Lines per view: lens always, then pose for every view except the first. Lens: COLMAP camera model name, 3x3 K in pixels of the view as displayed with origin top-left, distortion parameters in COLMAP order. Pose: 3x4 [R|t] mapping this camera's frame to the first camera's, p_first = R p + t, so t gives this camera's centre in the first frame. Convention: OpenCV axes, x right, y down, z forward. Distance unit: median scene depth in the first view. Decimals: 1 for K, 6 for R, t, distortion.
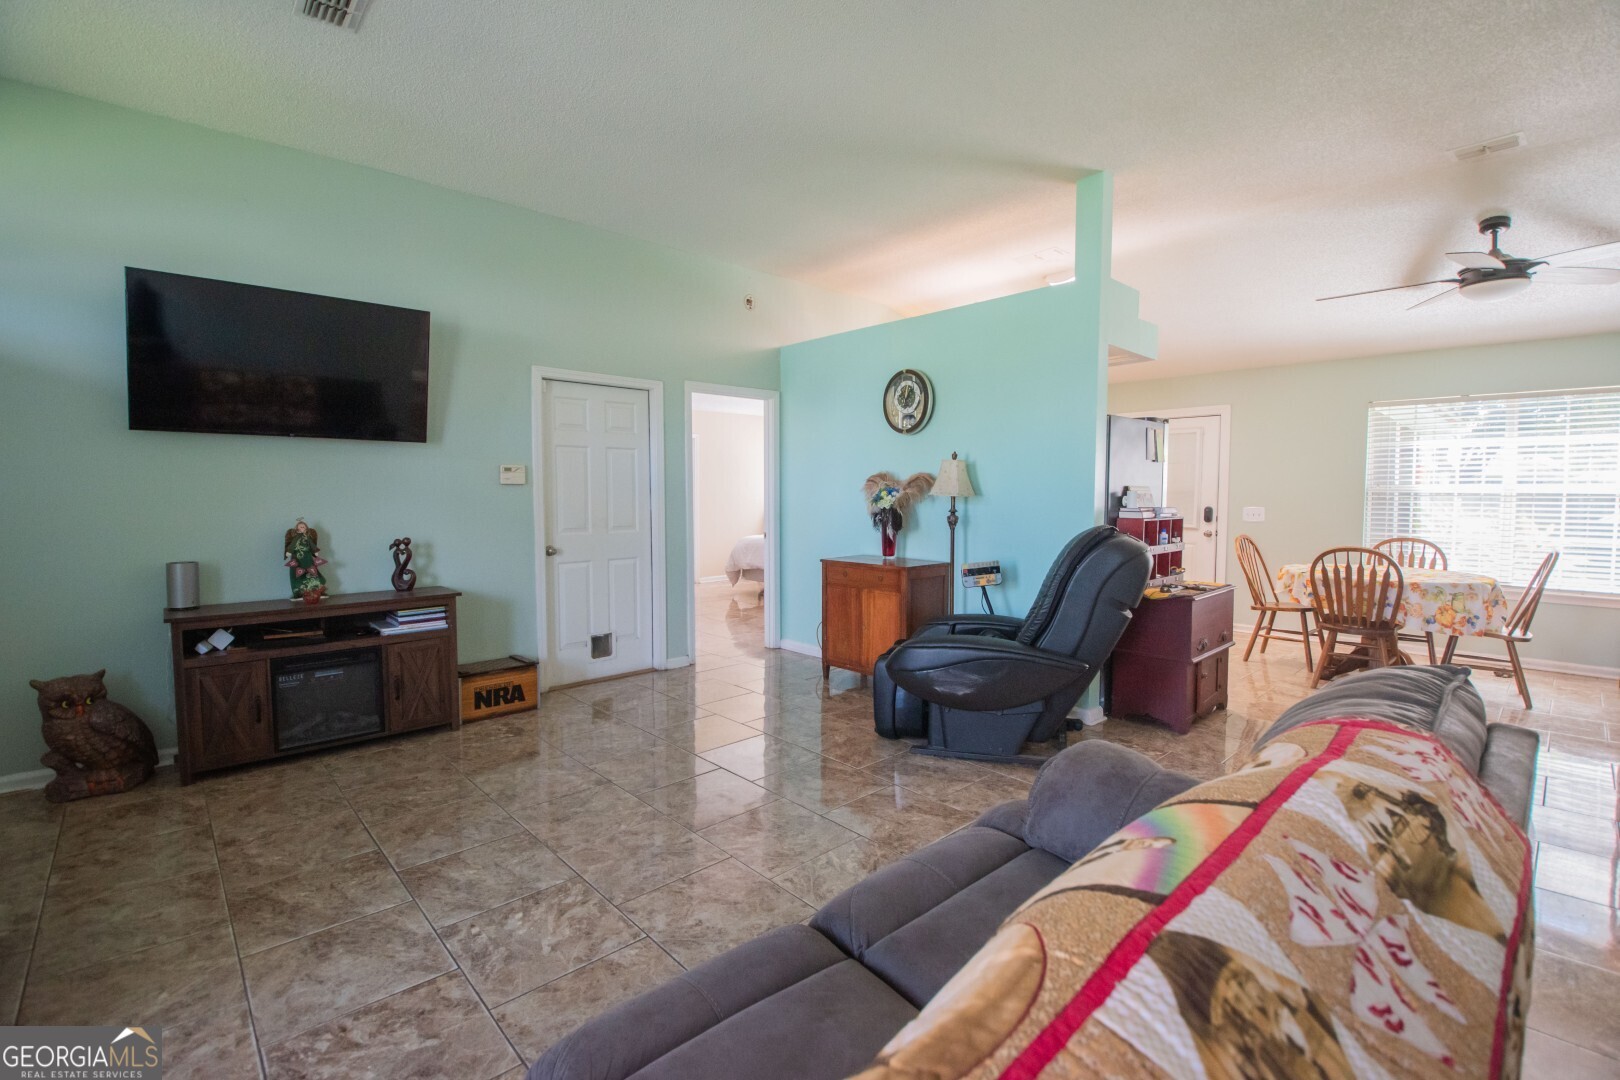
lens RADIAL K [[716.2, 0, 812.9], [0, 716.2, 526.9], [0, 0, 1]] dist [-0.006011, -0.013002]
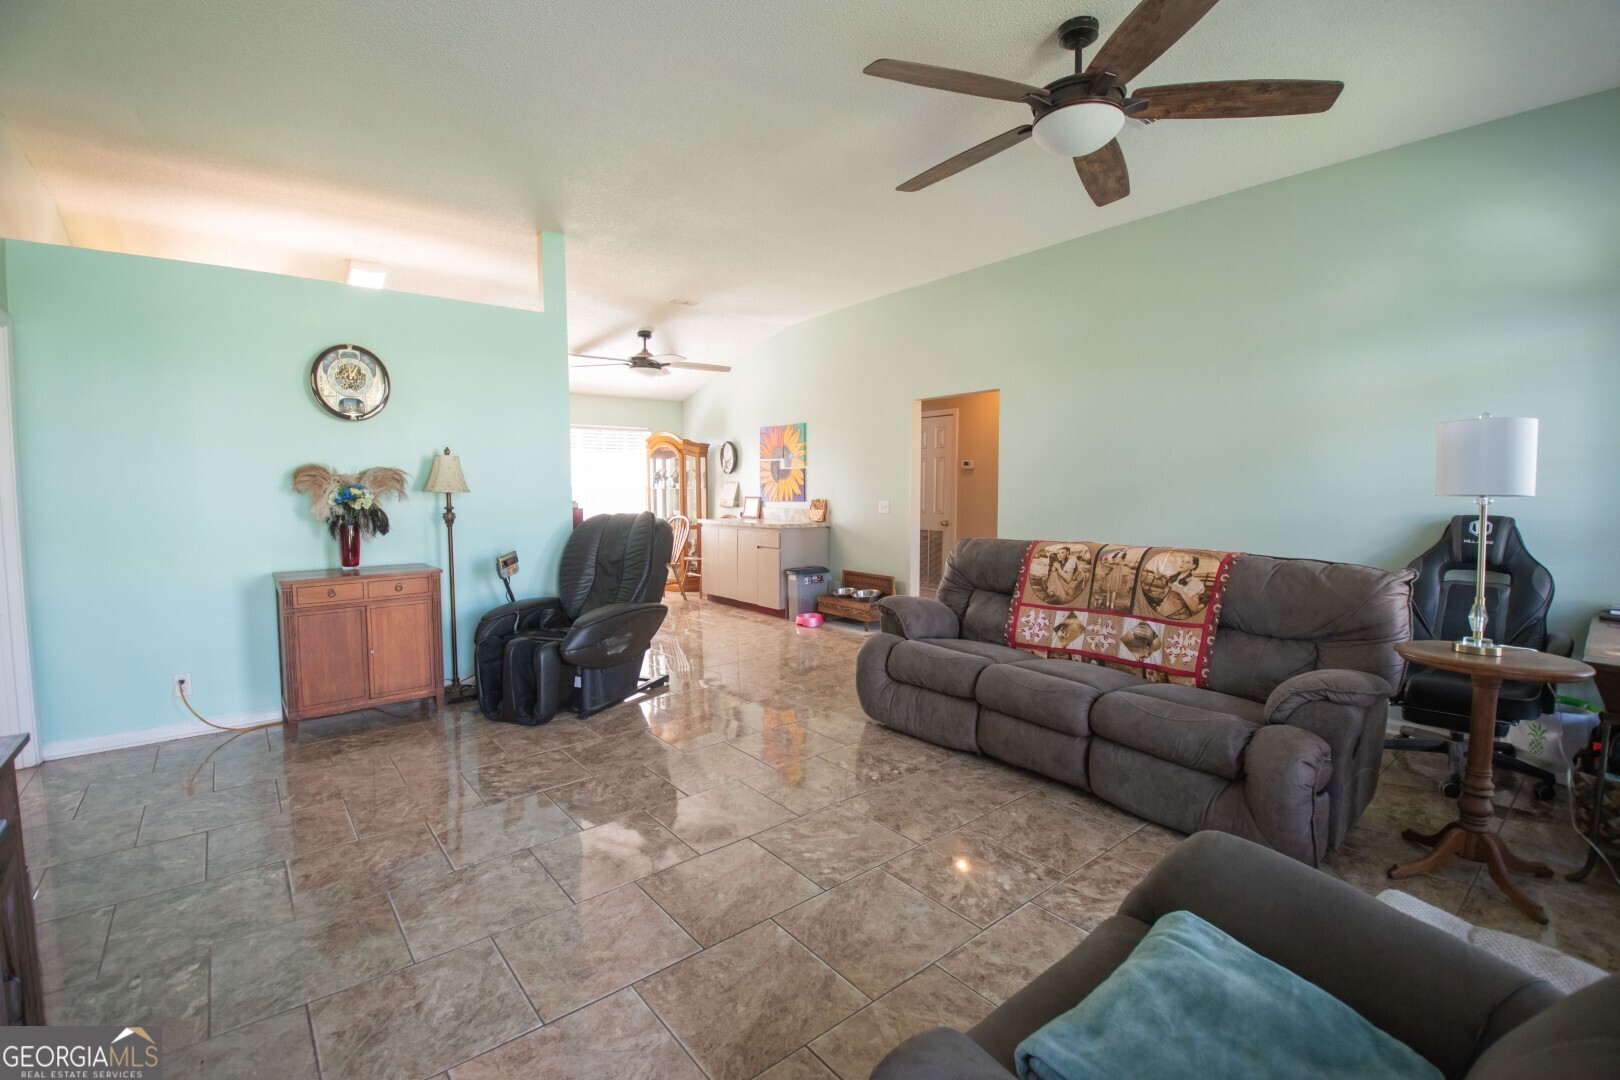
lens RADIAL K [[716.2, 0, 831.8], [0, 716.2, 530.1], [0, 0, 1]] dist [-0.006011, -0.013002]
pose [[0.052921, -0.066515, 0.996381, -0.876965], [0.050126, 0.996698, 0.063874, -0.032211], [-0.997340, 0.046565, 0.056081, 0.496299]]
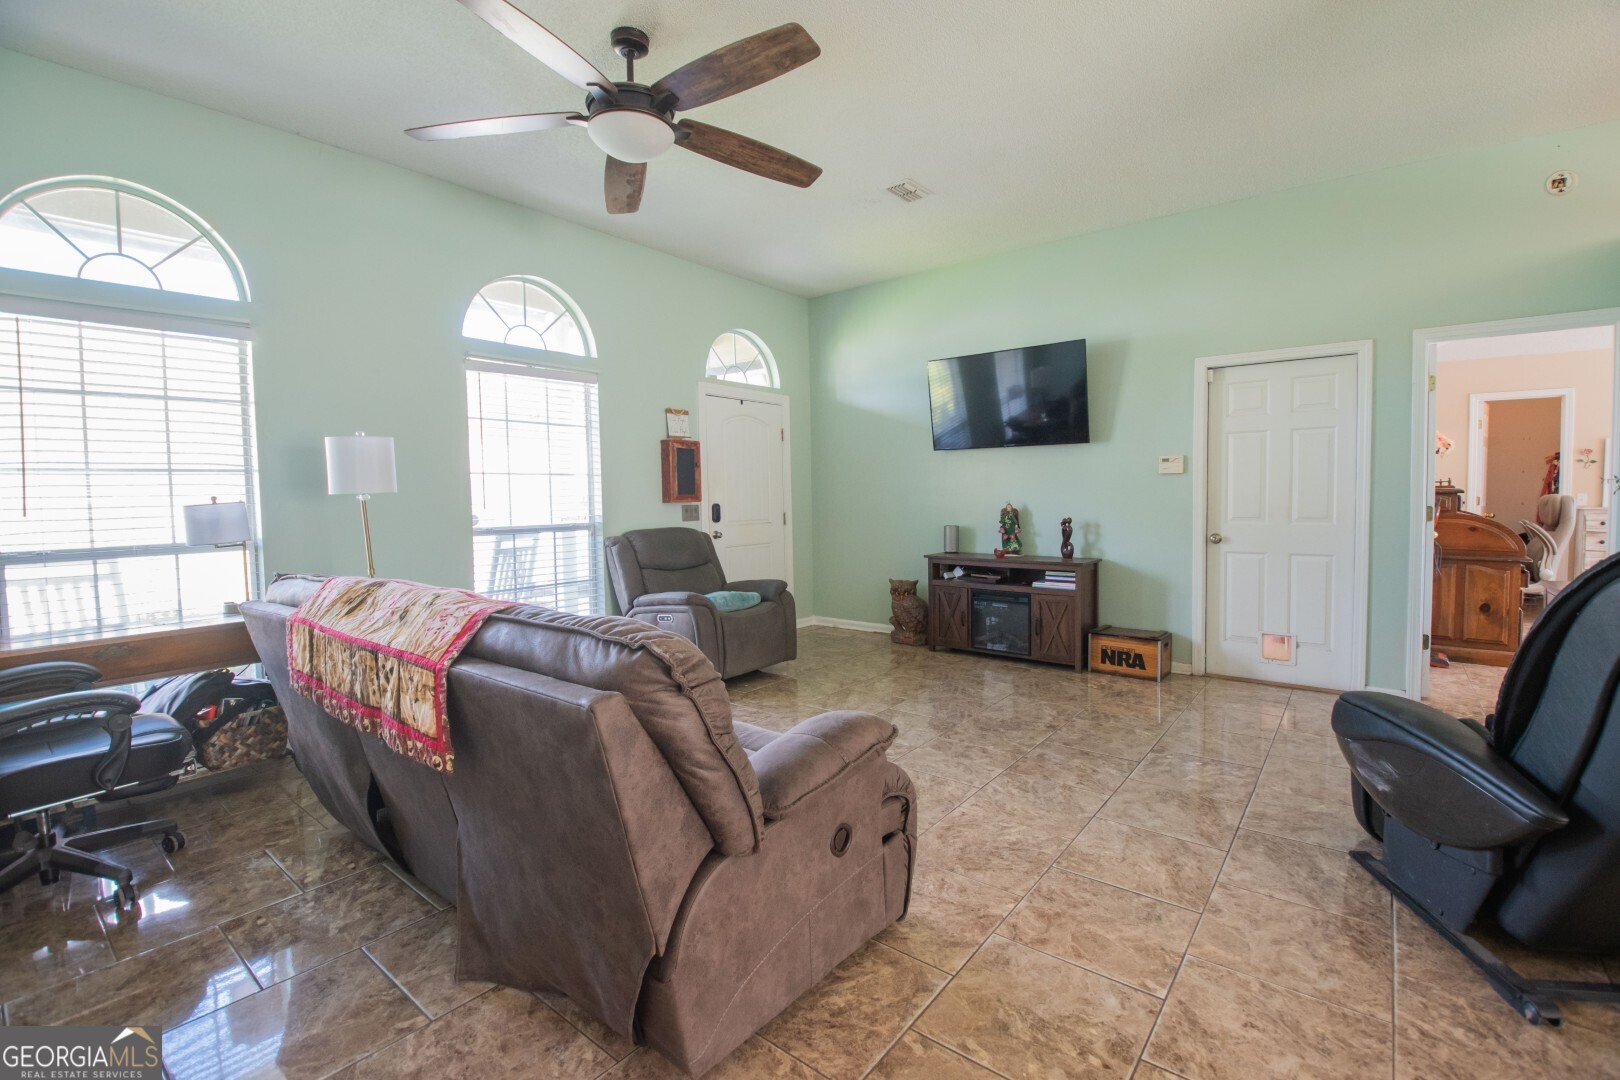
lens RADIAL K [[716.2, 0, 808.7], [0, 716.2, 530.9], [0, 0, 1]] dist [-0.006011, -0.013002]
pose [[0.140109, 0.055532, -0.988578, 0.662097], [-0.034156, 0.998103, 0.051226, -0.010951], [0.989547, 0.026589, 0.141740, 0.355585]]
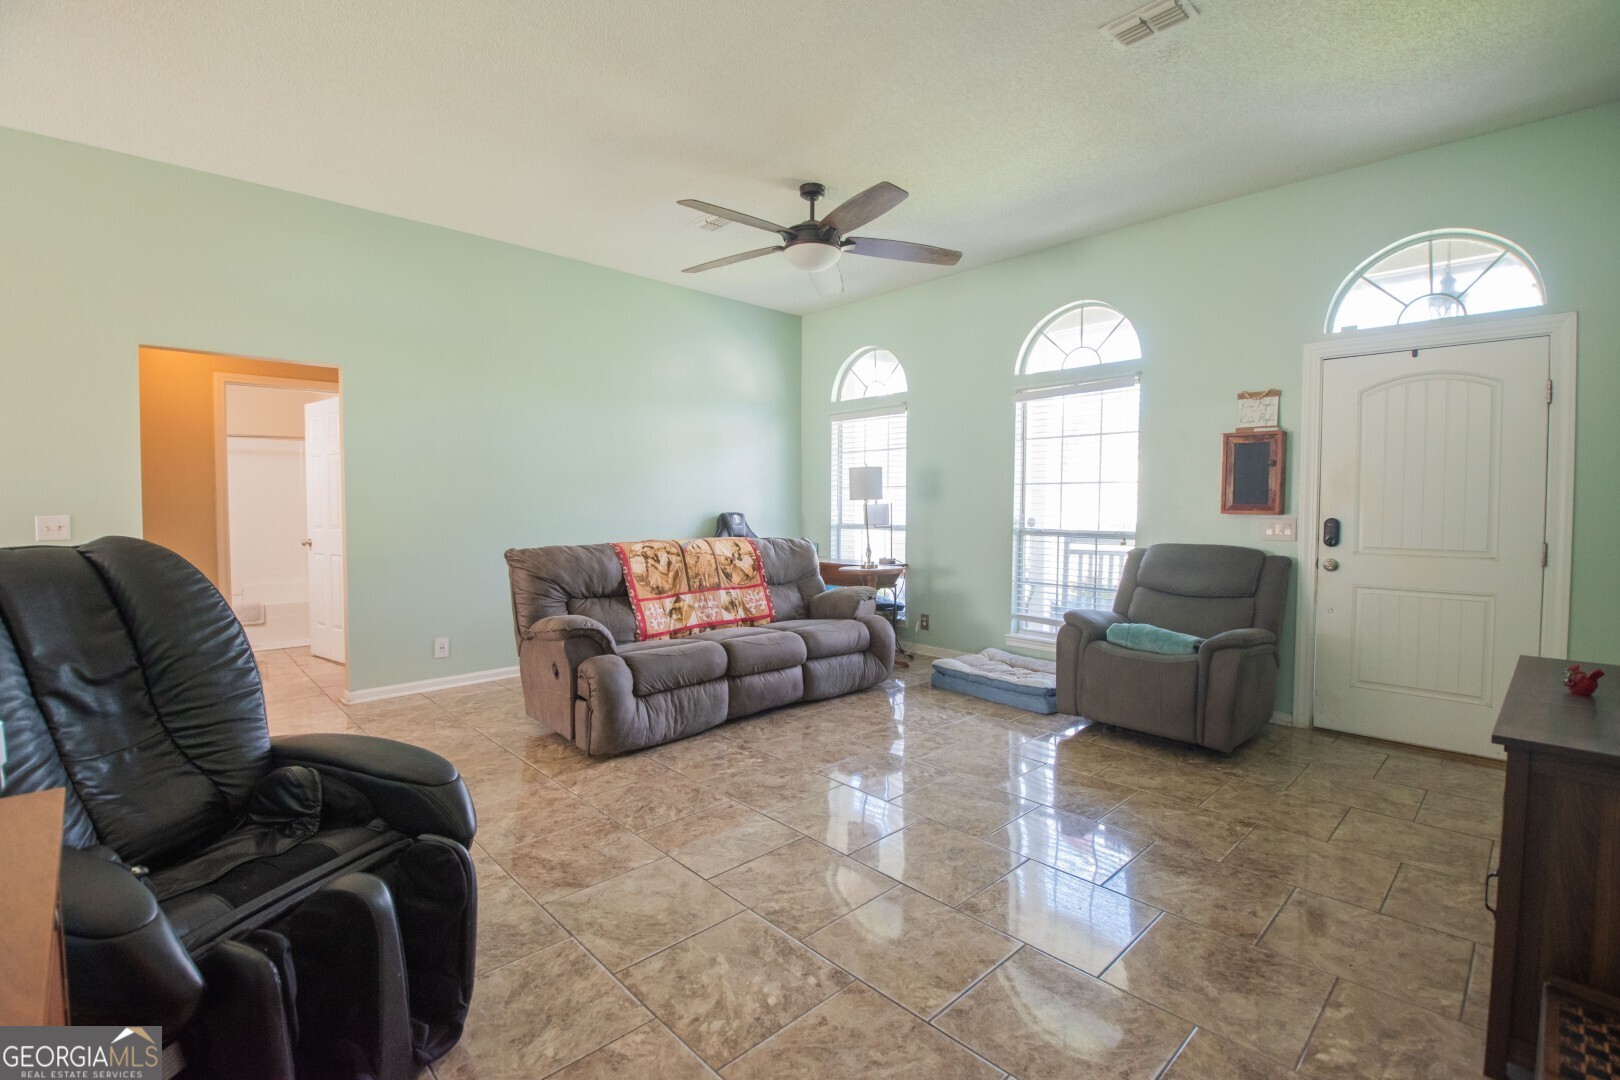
lens RADIAL K [[716.2, 0, 811.4], [0, 716.2, 525.4], [0, 0, 1]] dist [-0.006011, -0.013002]
pose [[-0.999974, -0.003026, -0.006530, -0.118292], [-0.003524, 0.996968, 0.077736, -0.051380], [0.006275, 0.077757, -0.996953, 1.380902]]
